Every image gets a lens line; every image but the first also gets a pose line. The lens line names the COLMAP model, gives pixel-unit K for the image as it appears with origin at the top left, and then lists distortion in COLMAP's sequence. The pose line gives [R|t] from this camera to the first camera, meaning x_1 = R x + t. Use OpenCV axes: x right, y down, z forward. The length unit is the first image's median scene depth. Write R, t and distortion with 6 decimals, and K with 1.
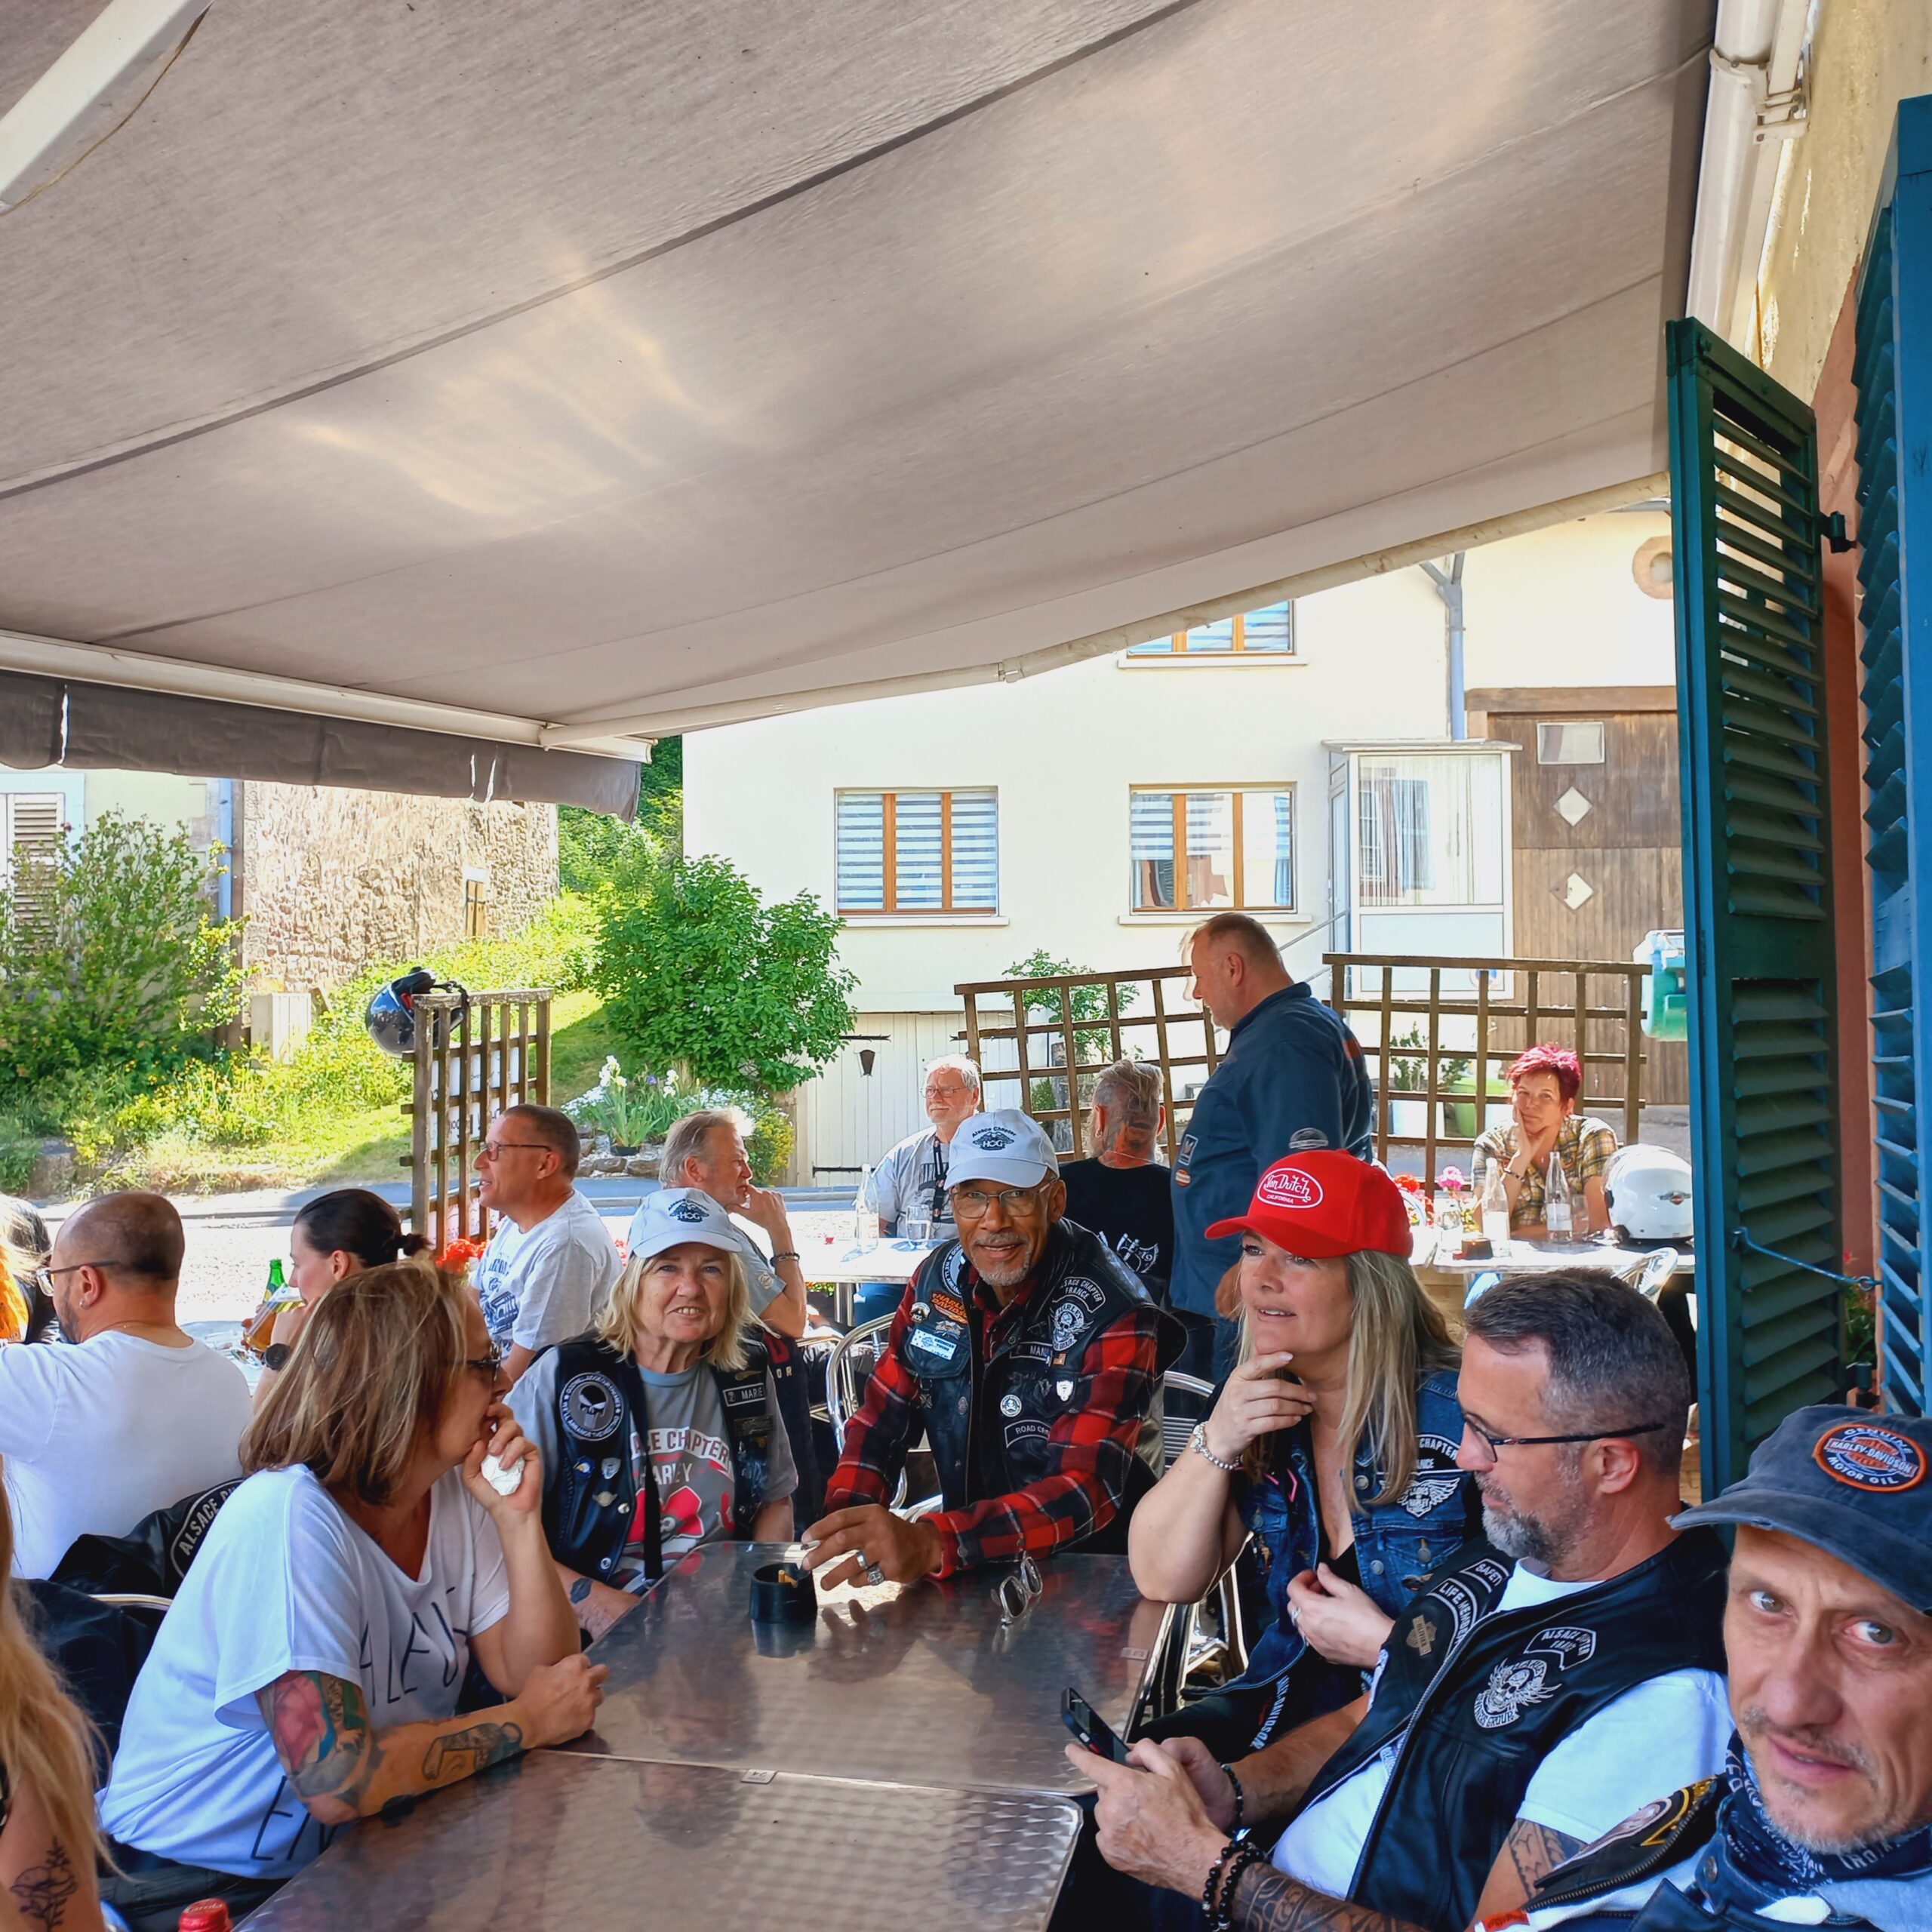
lens RADIAL K [[1851.4, 0, 968.1], [0, 1851.4, 936.7], [0, 0, 1]] dist [0.033221, 0.000000]
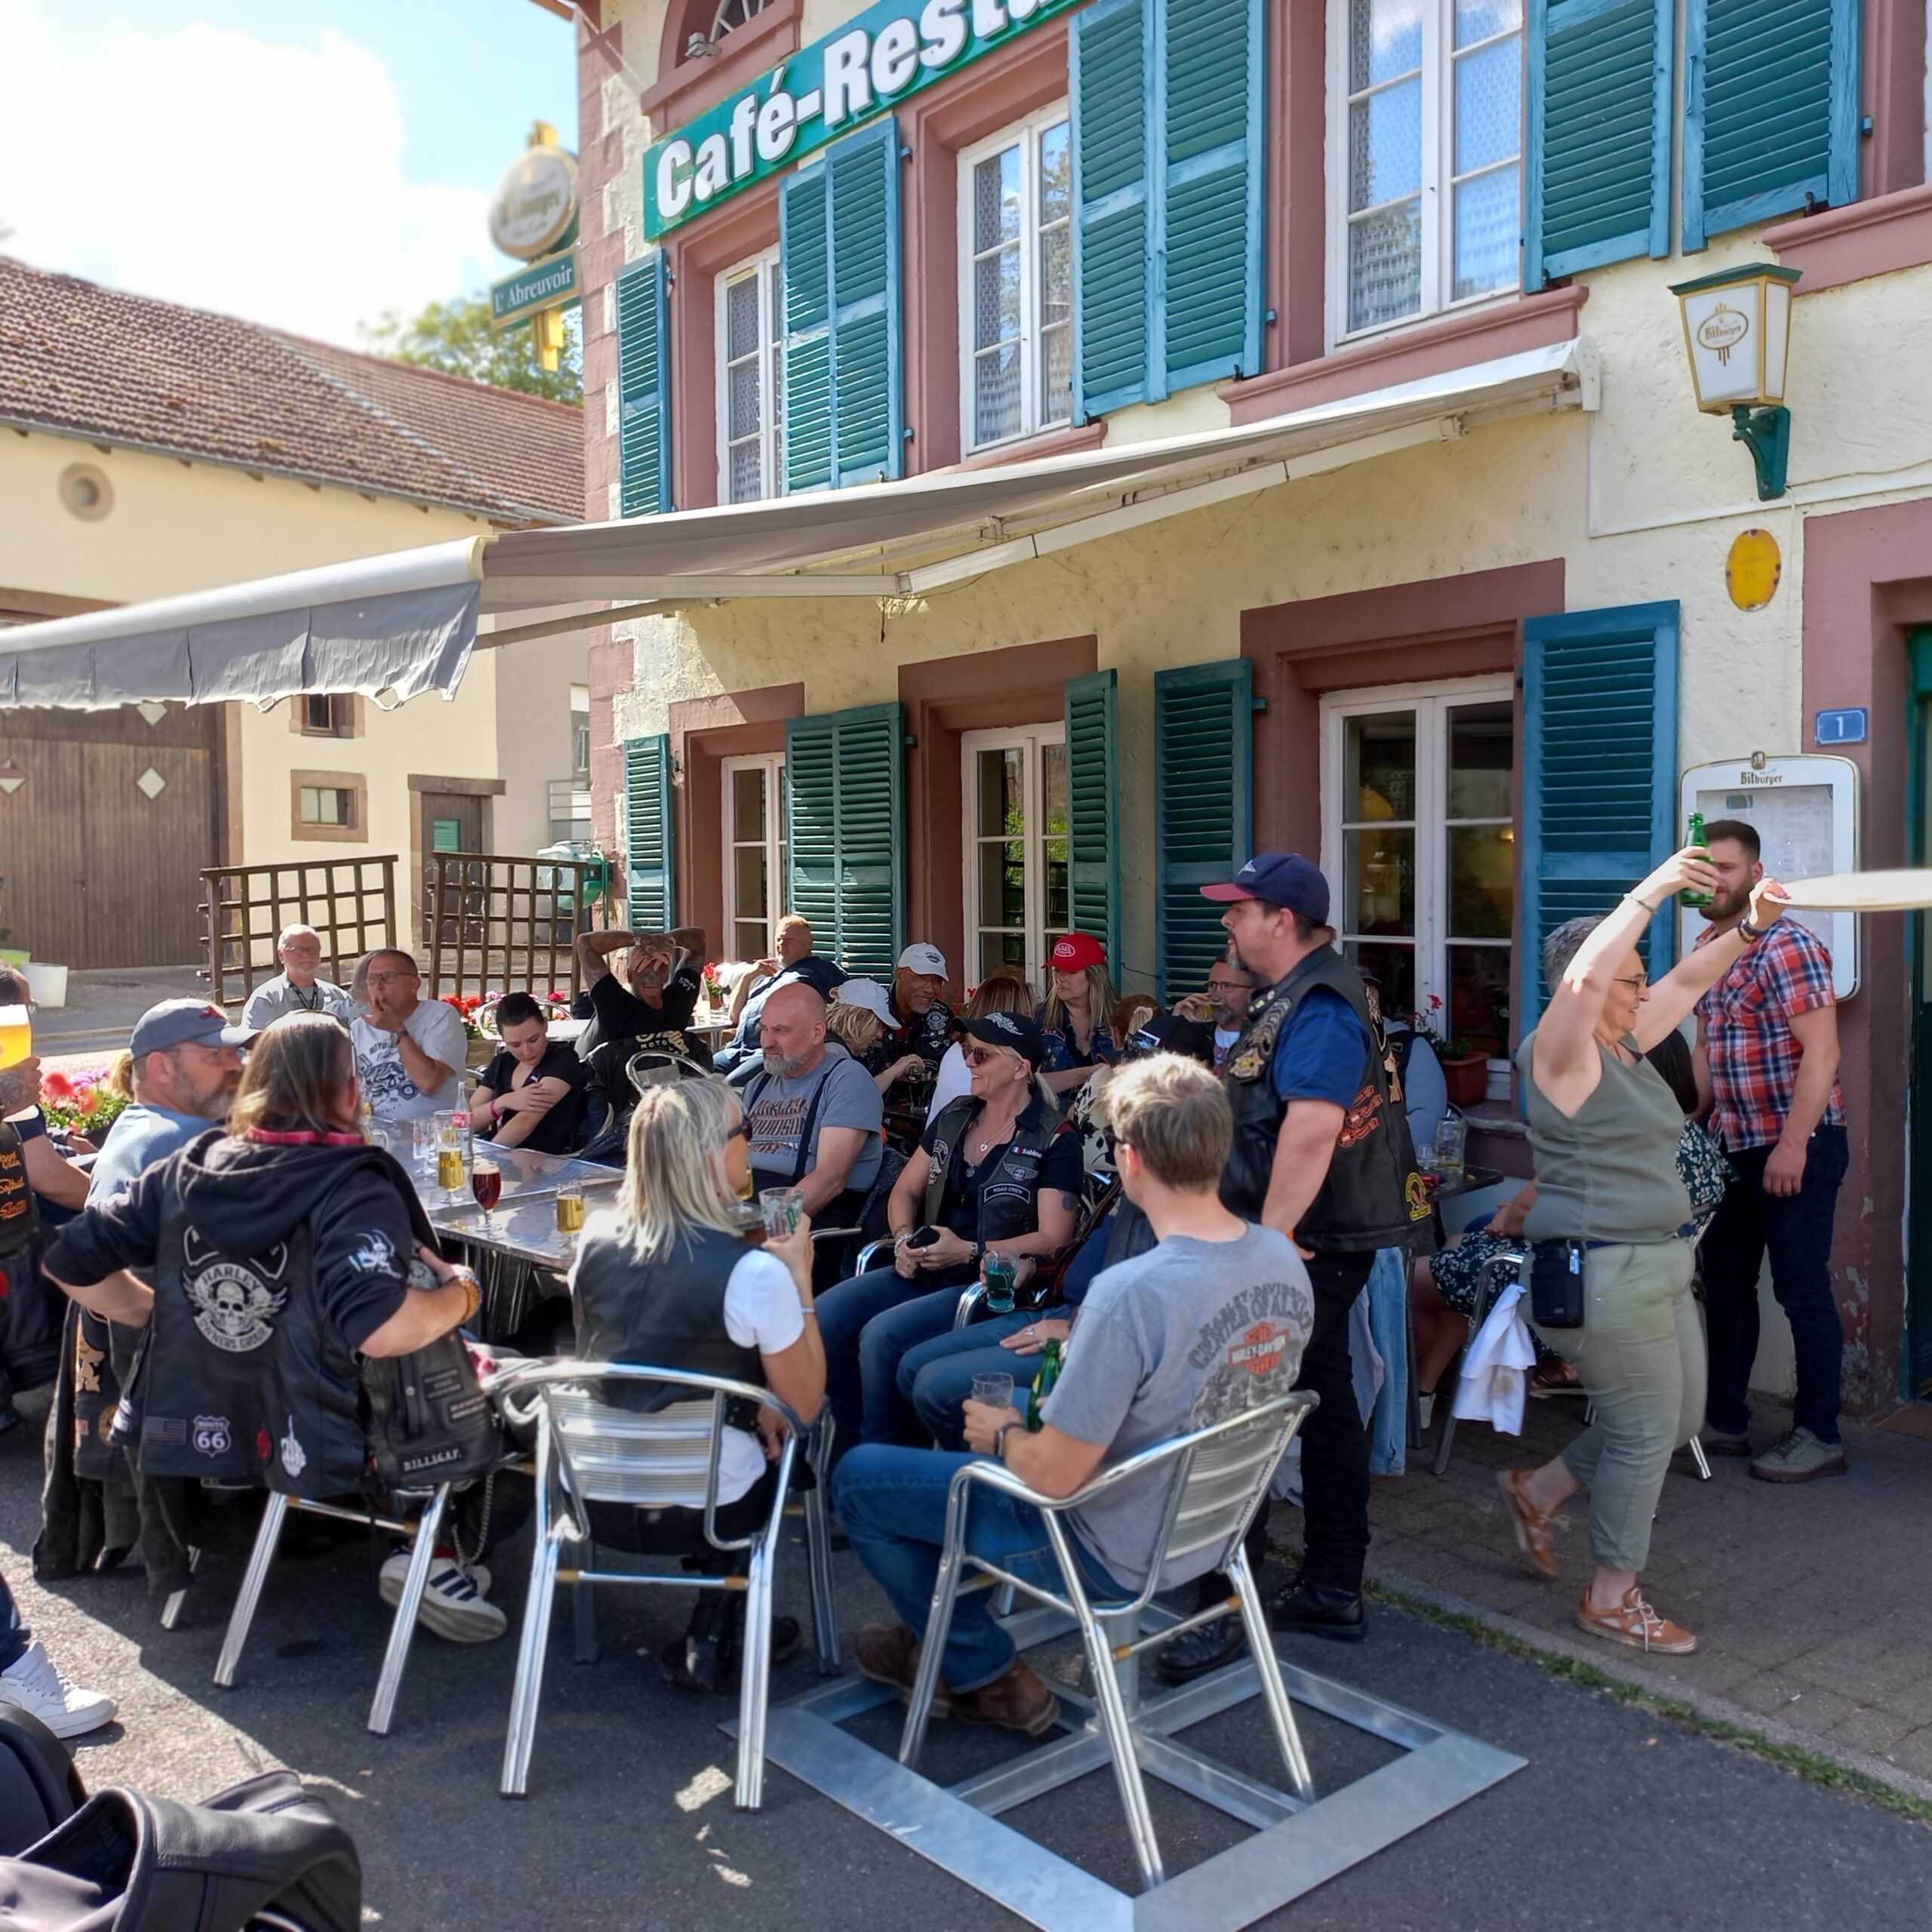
lens RADIAL K [[1851.4, 0, 980.6], [0, 1851.4, 970.2], [0, 0, 1]] dist [0.033221, 0.000000]
pose [[0.504185, -0.037771, 0.862769, -0.880022], [-0.037561, 0.997139, 0.065604, -0.010583], [-0.862778, -0.065483, 0.501324, -0.135391]]
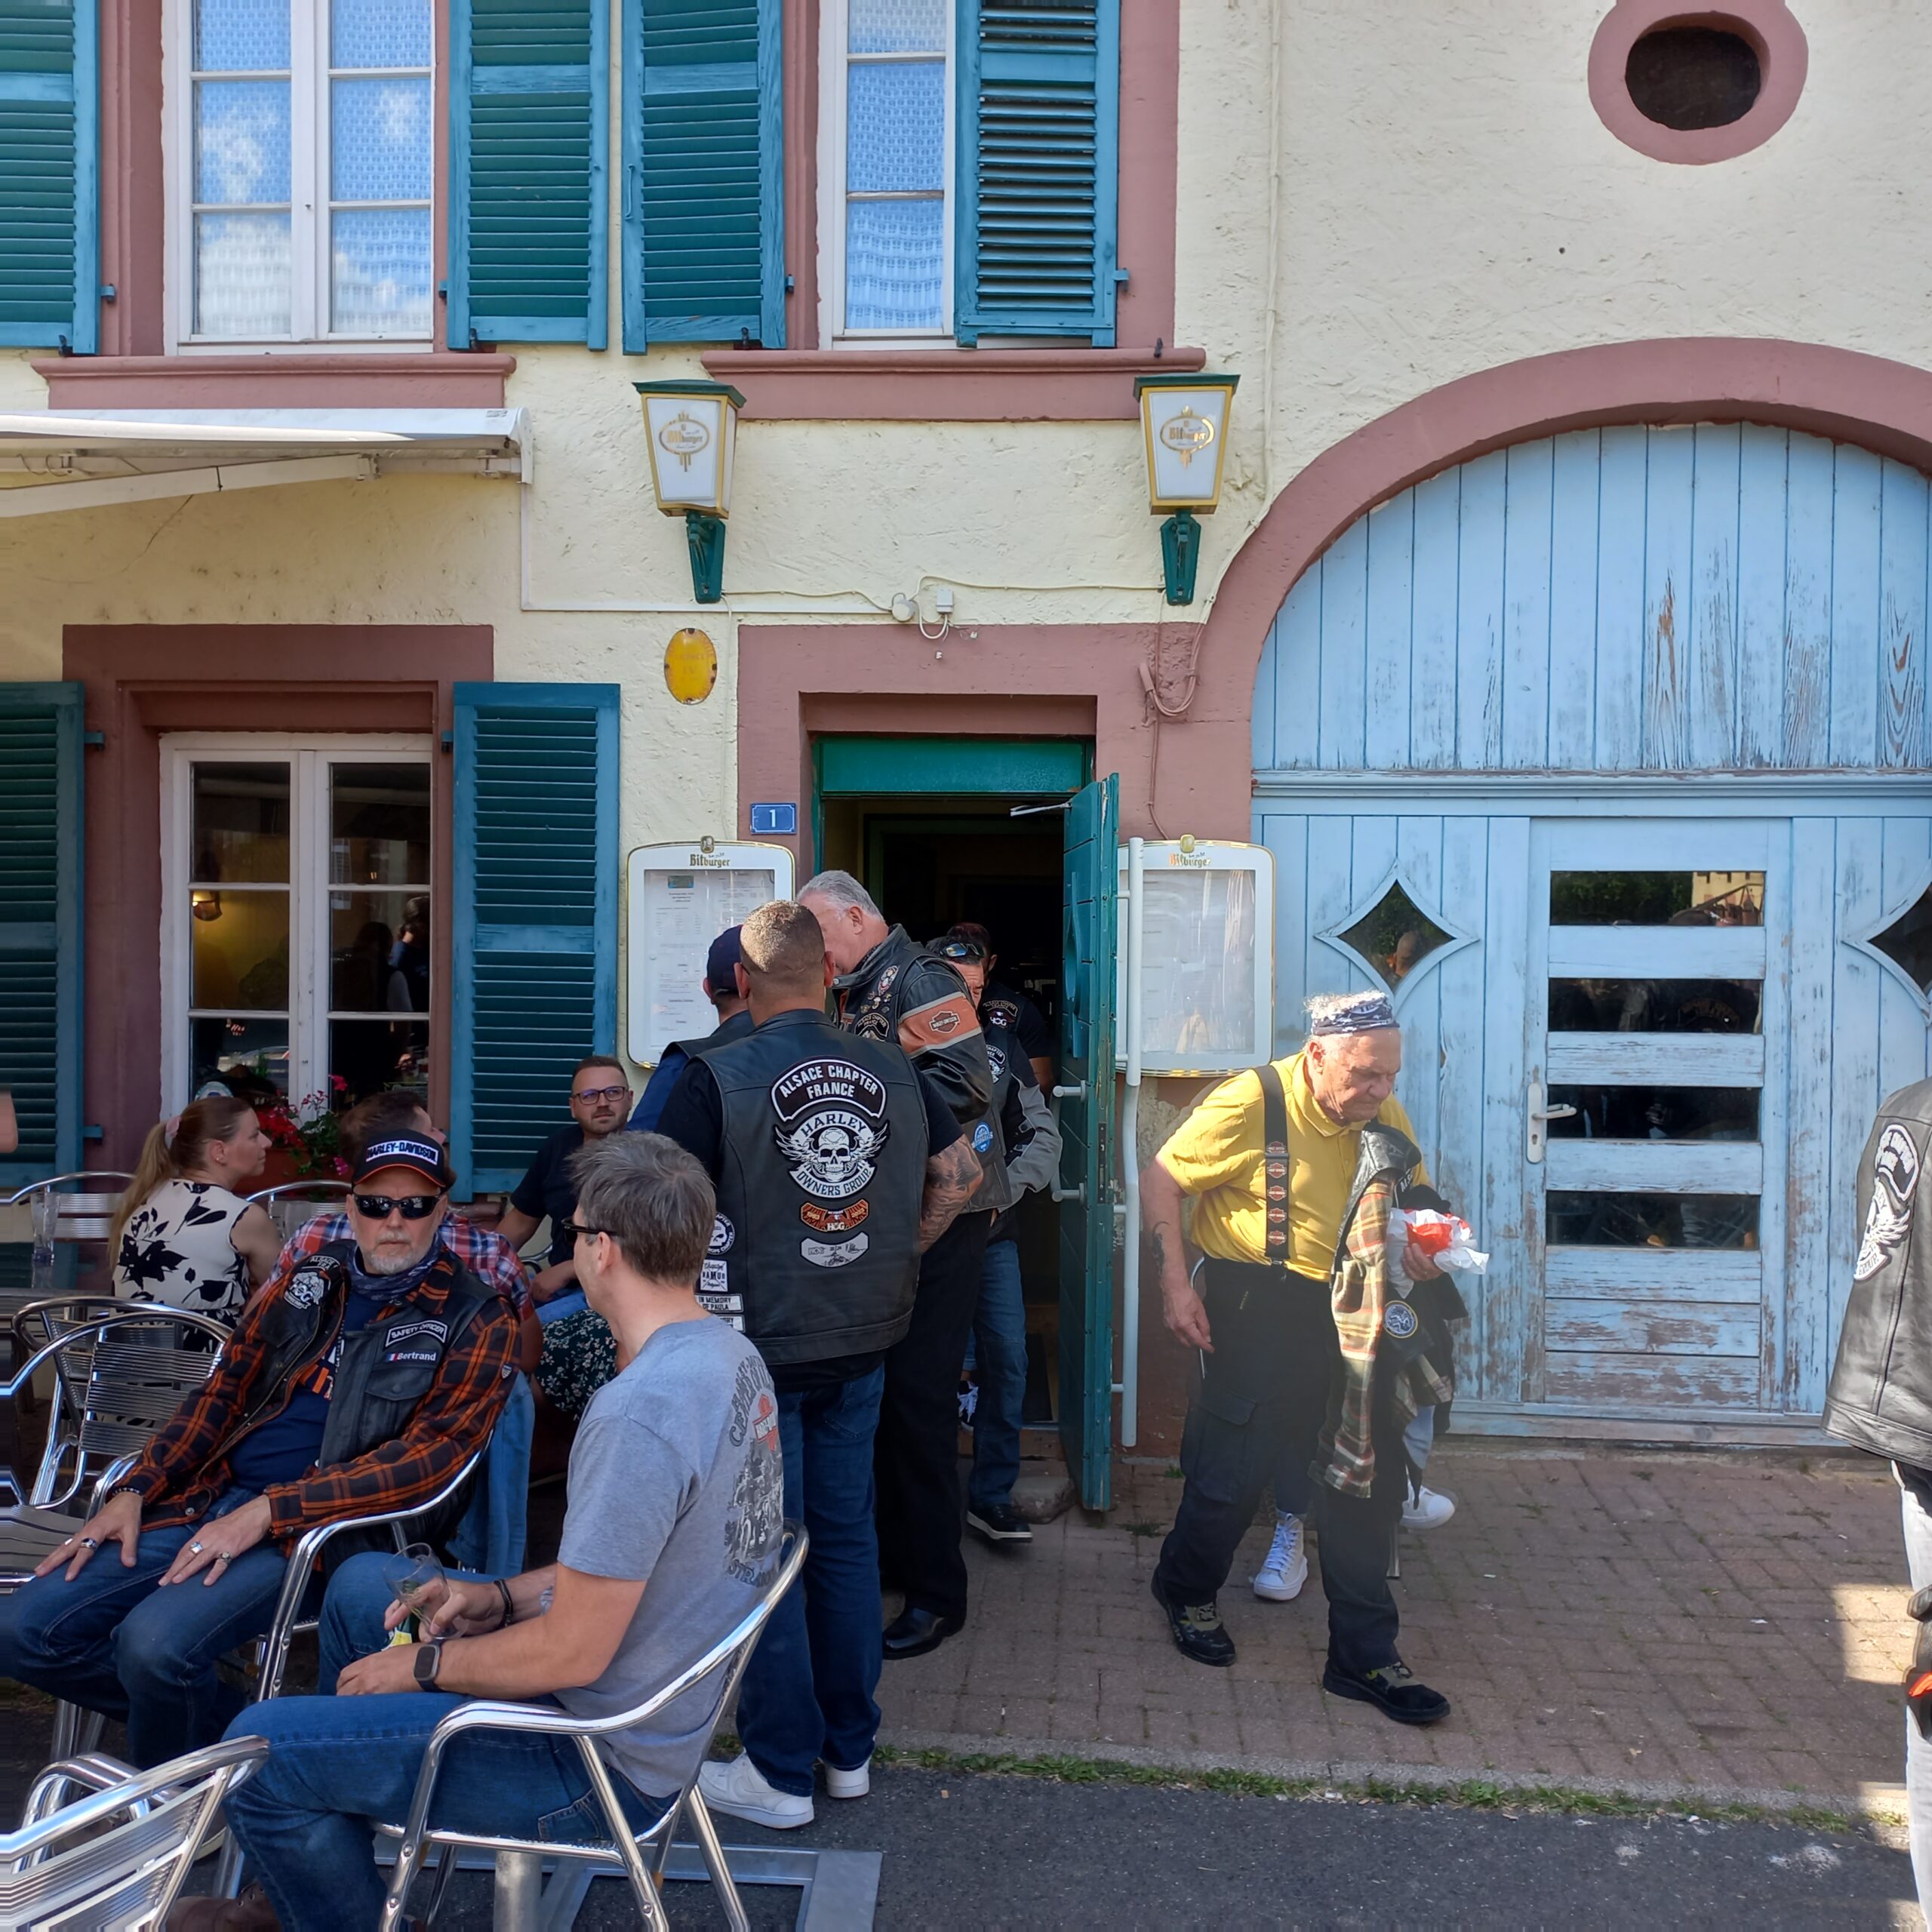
lens RADIAL K [[1851.4, 0, 961.7], [0, 1851.4, 971.2], [0, 0, 1]] dist [0.033221, 0.000000]
pose [[-0.271811, -0.011441, 0.962283, -0.864137], [-0.055328, 0.998461, -0.003757, -0.005676], [-0.960759, -0.054262, -0.272025, 0.110714]]
